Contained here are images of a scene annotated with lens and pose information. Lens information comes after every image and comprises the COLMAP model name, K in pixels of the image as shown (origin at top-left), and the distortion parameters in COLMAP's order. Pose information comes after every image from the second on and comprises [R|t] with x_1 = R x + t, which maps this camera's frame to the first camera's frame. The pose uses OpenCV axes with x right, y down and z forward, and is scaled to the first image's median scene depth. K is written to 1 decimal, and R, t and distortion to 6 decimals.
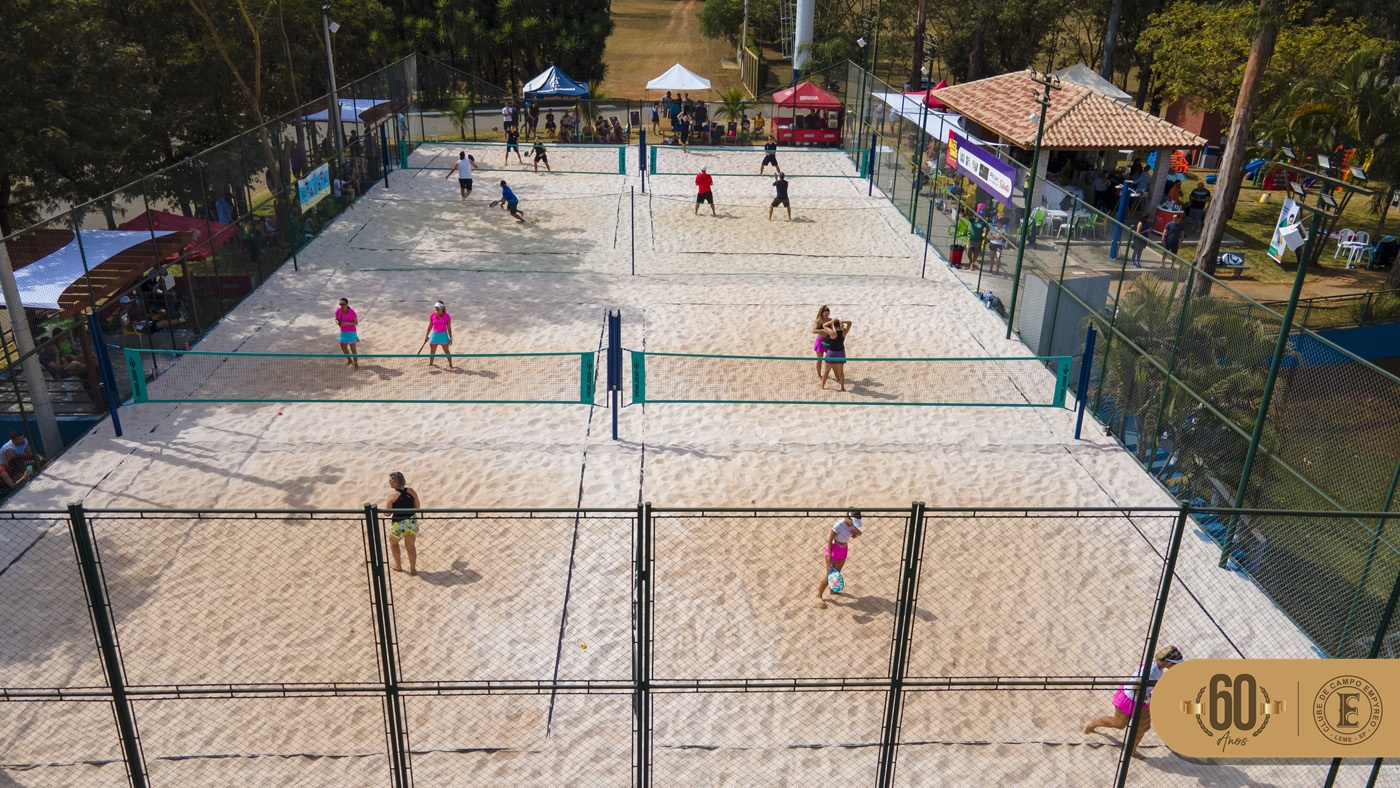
lens RADIAL K [[1016.1, 0, 700.0], [0, 1016.1, 394.0], [0, 0, 1]] dist [0.022591, 0.042463]
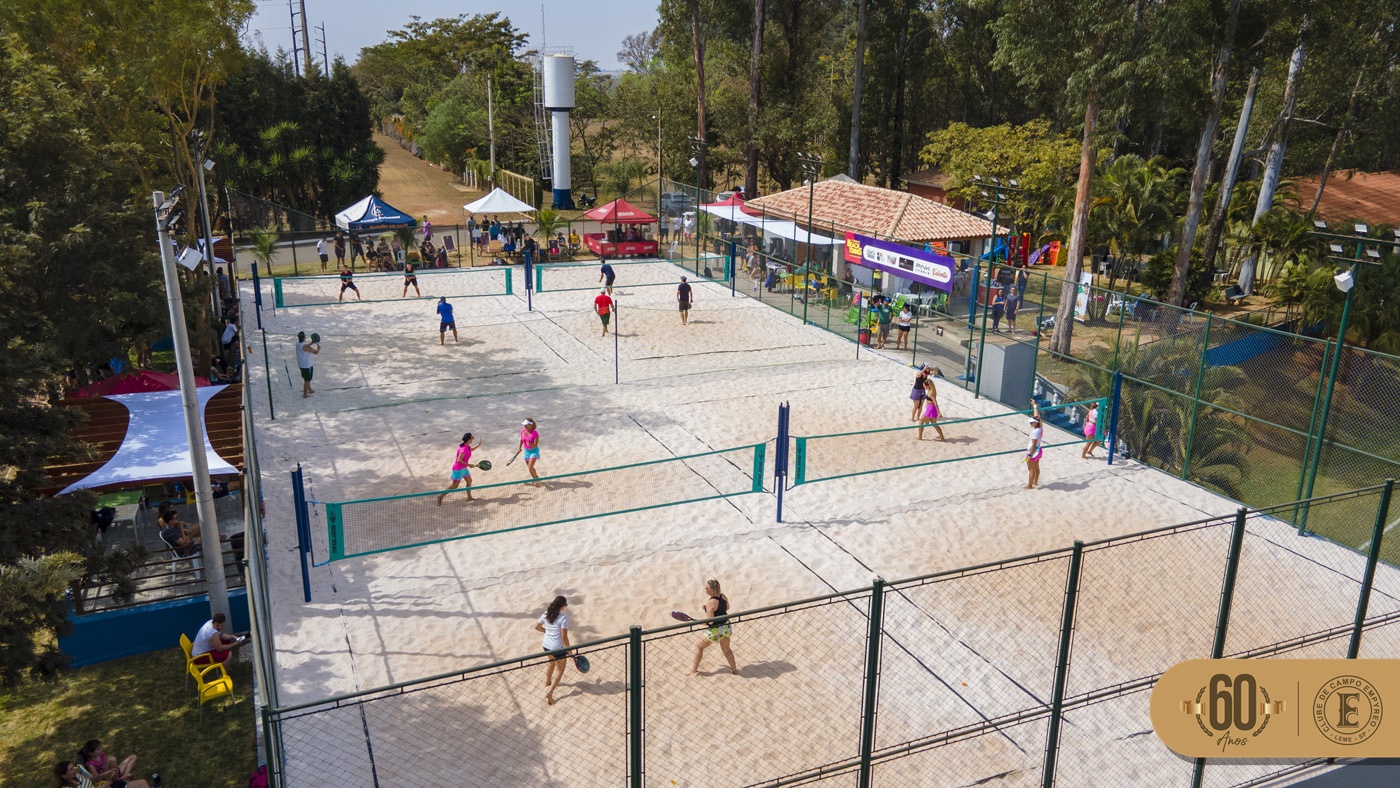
lens RADIAL K [[1016.1, 0, 700.0], [0, 1016.1, 394.0], [0, 0, 1]] dist [0.022591, 0.042463]
pose [[0.930294, -0.114042, 0.348635, -0.370293], [0.150965, 0.985252, -0.080548, -0.010810], [-0.334308, 0.127565, 0.933791, 0.000899]]
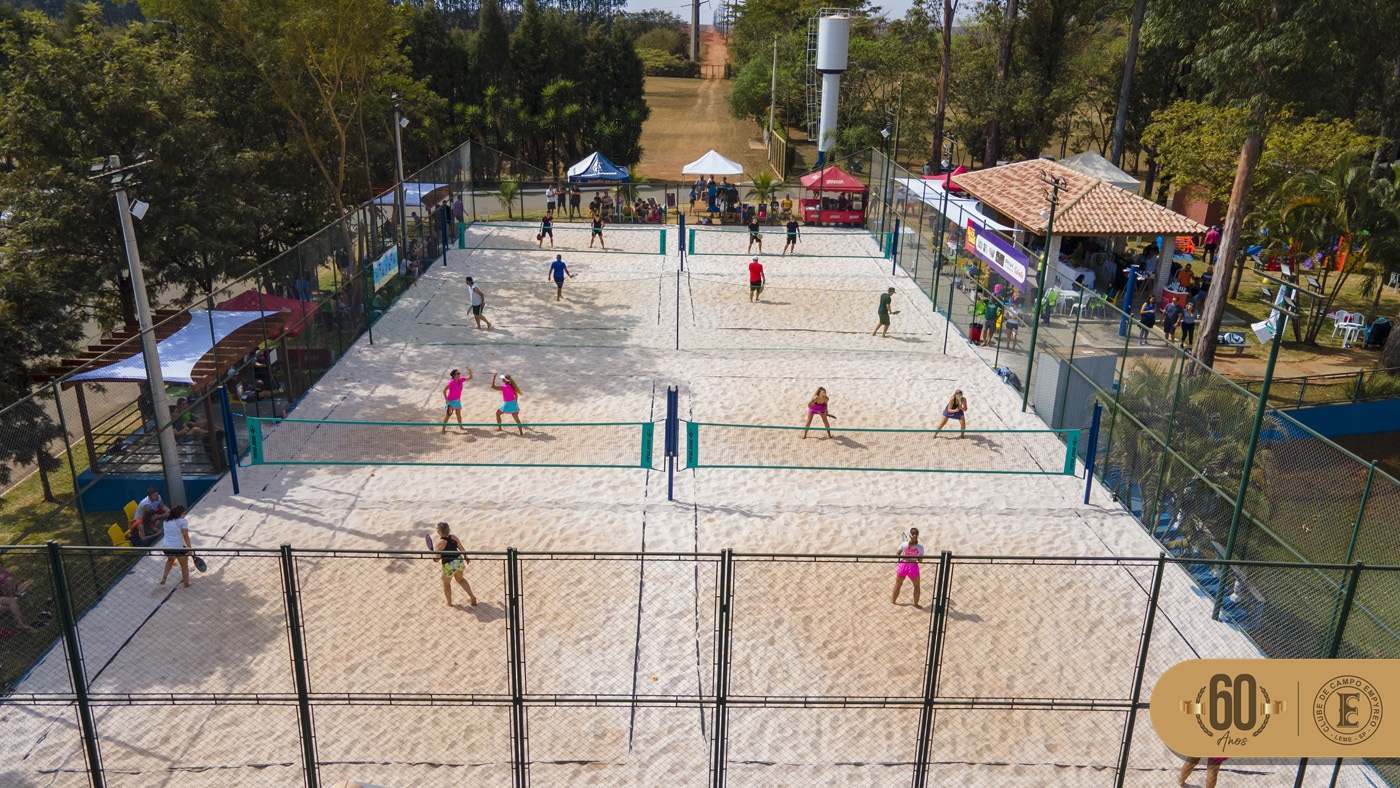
lens RADIAL K [[1016.1, 0, 700.0], [0, 1016.1, 394.0], [0, 0, 1]] dist [0.022591, 0.042463]
pose [[0.999796, 0.006831, -0.018997, -0.021662], [-0.008009, 0.998006, -0.062611, -0.001691], [0.018531, 0.062750, 0.997857, -0.088140]]
